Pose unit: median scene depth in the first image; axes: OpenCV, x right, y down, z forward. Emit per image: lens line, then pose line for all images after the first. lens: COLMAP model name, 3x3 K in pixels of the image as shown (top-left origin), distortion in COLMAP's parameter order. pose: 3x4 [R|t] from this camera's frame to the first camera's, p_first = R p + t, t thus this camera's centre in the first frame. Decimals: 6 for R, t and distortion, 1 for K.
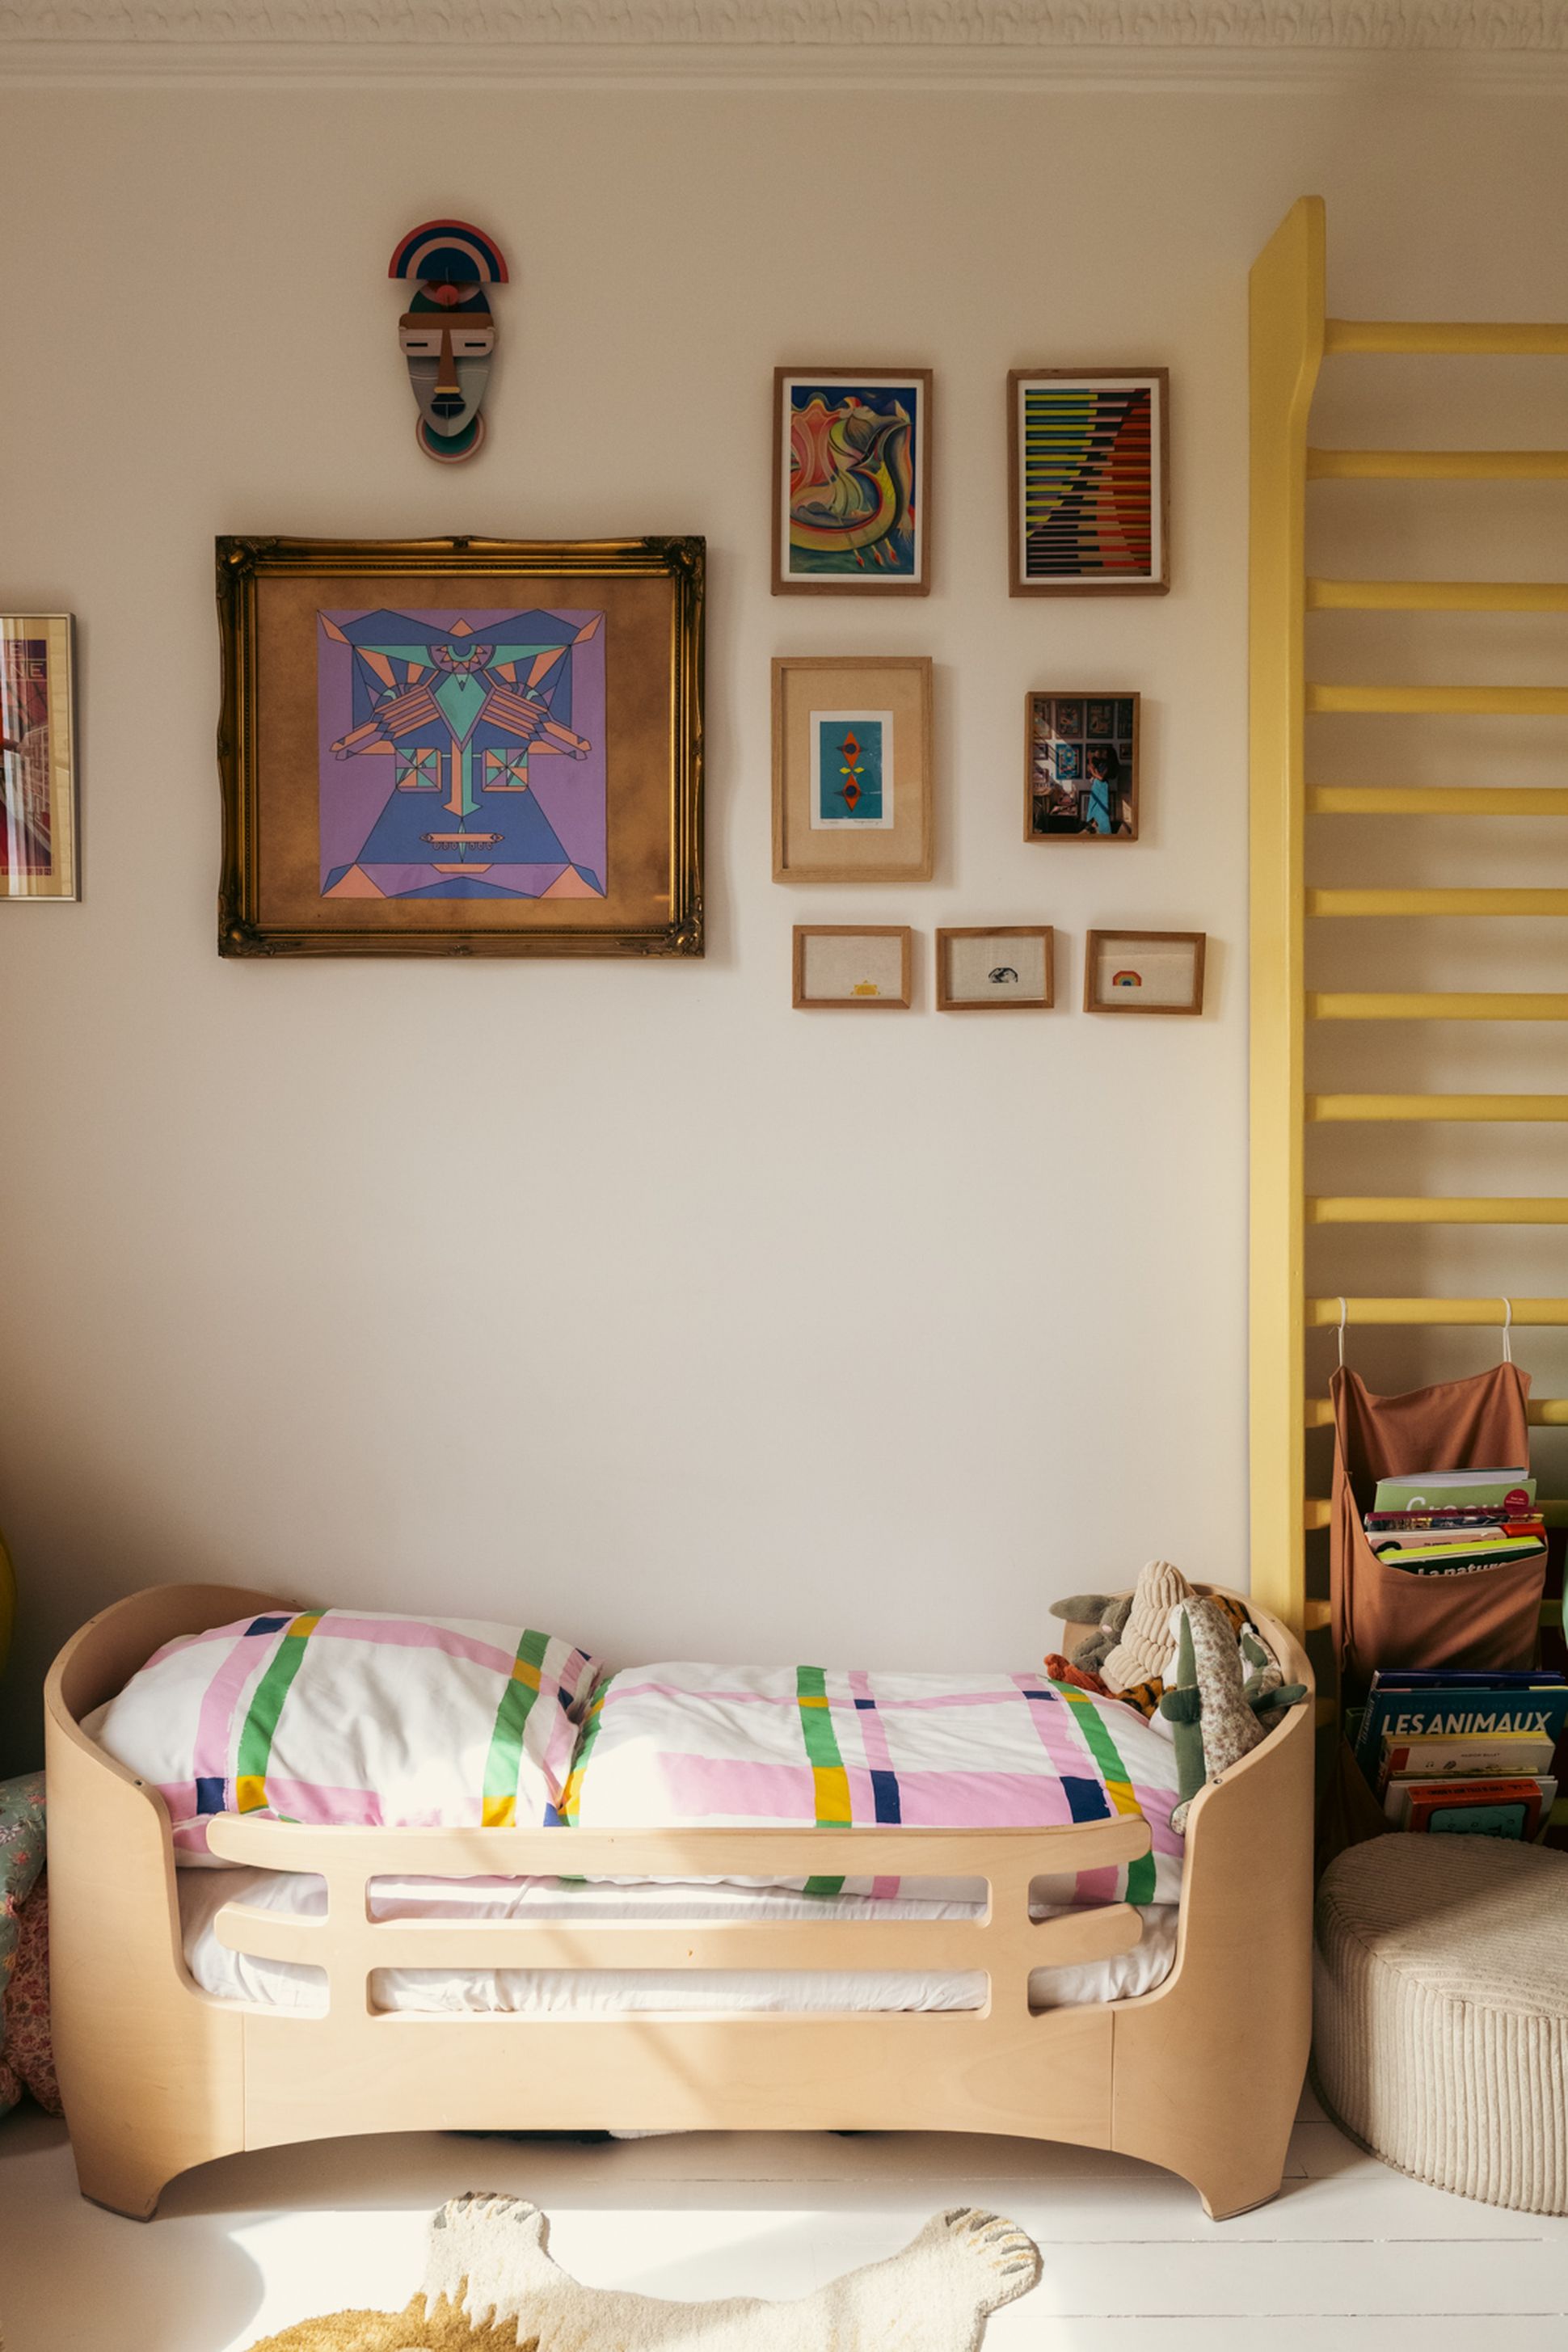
lens RADIAL K [[1610.0, 0, 787.2], [0, 1610.0, 1138.1], [0, 0, 1]] dist [0.002270, -0.000779]
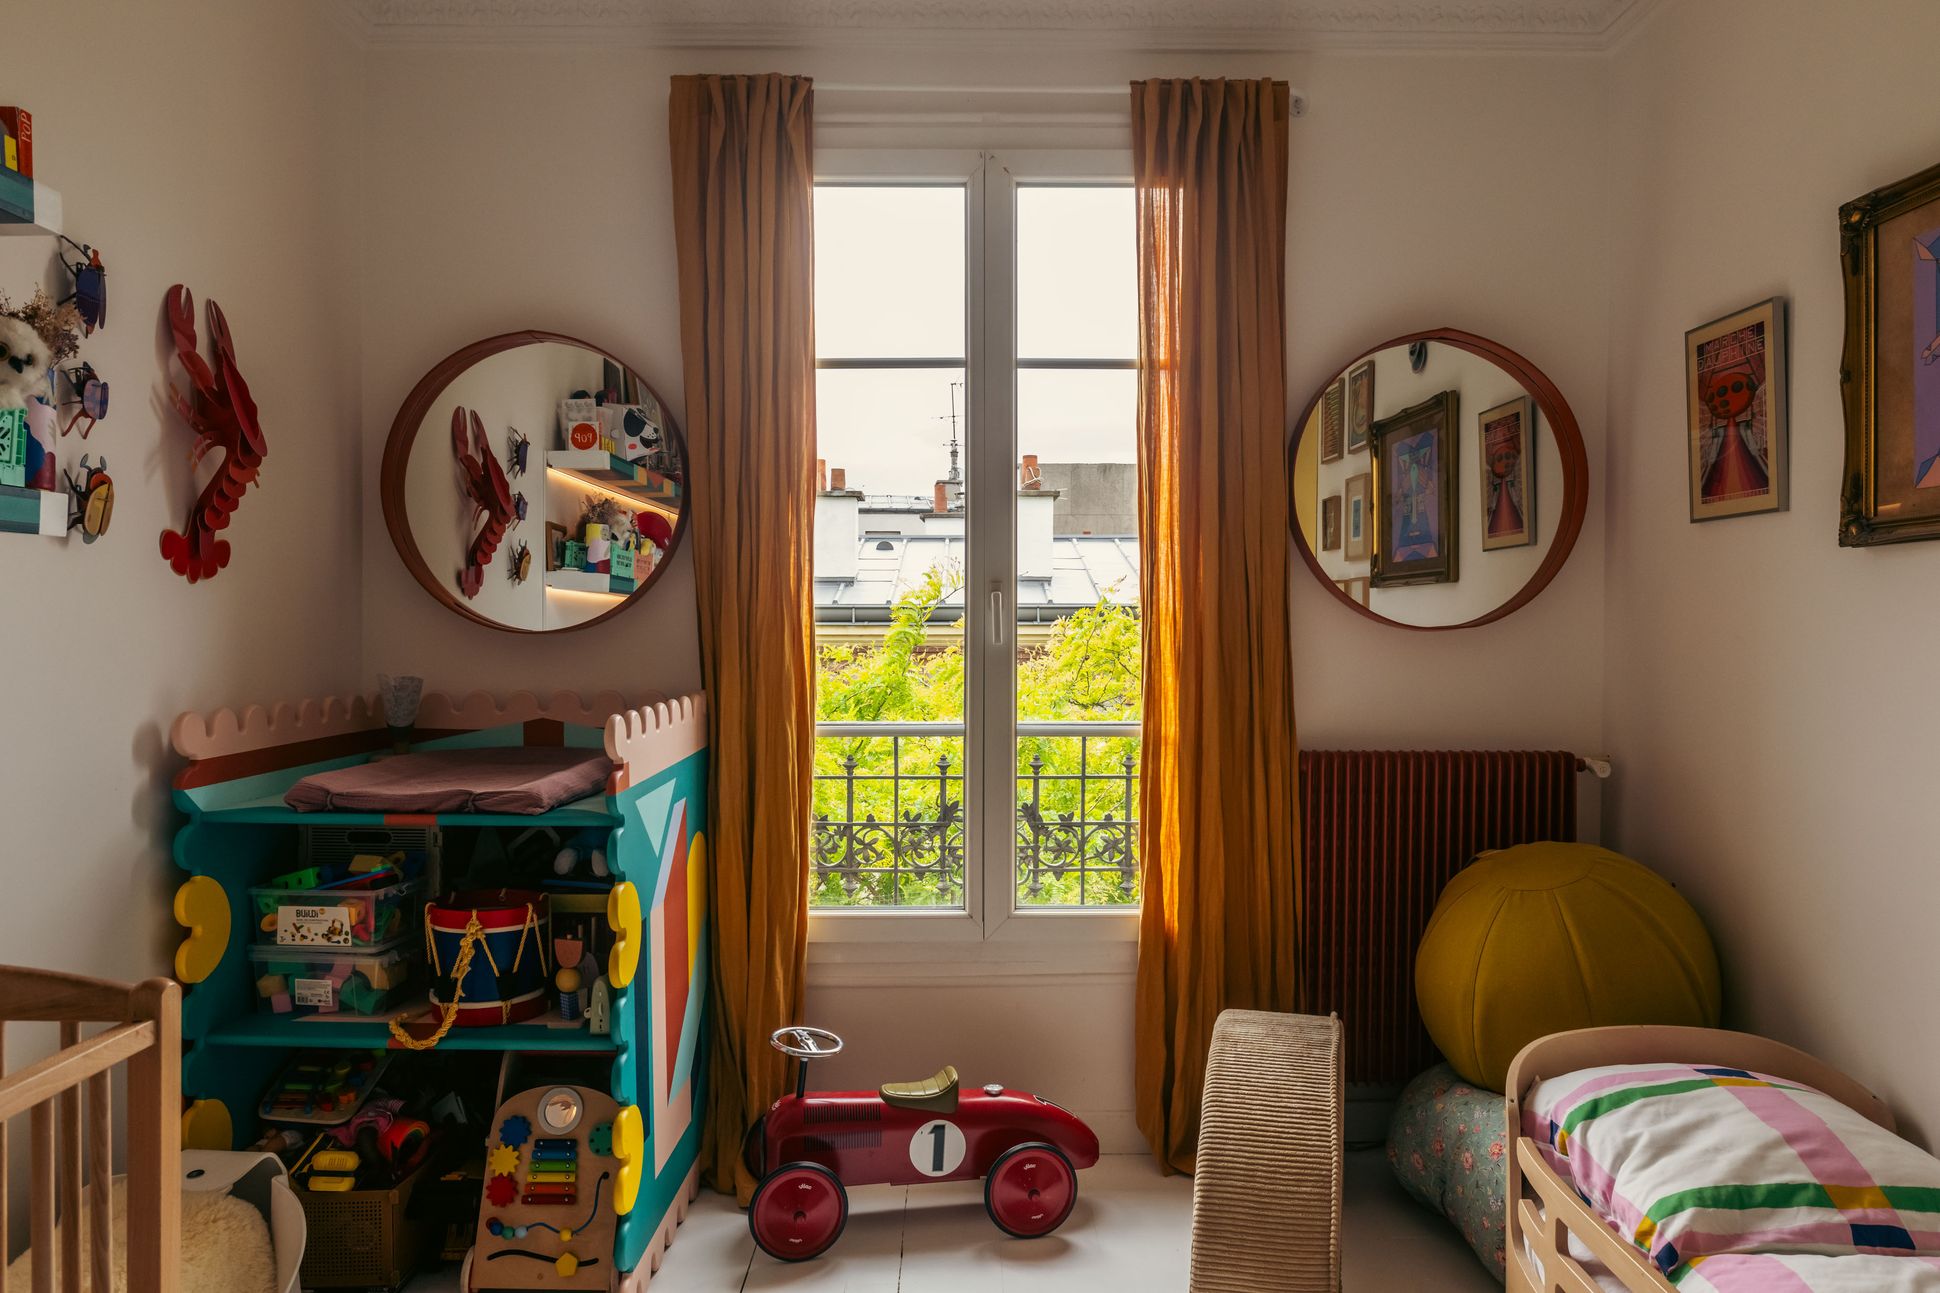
lens RADIAL K [[1369.2, 0, 970.0], [0, 1369.2, 646.5], [0, 0, 1]] dist [0.000195, 0.001550]
pose [[-0.002669, 0.008924, -0.999957, 0.673365], [-0.027325, 0.999586, 0.008994, -0.028938], [0.999623, 0.027348, -0.002424, 0.338953]]
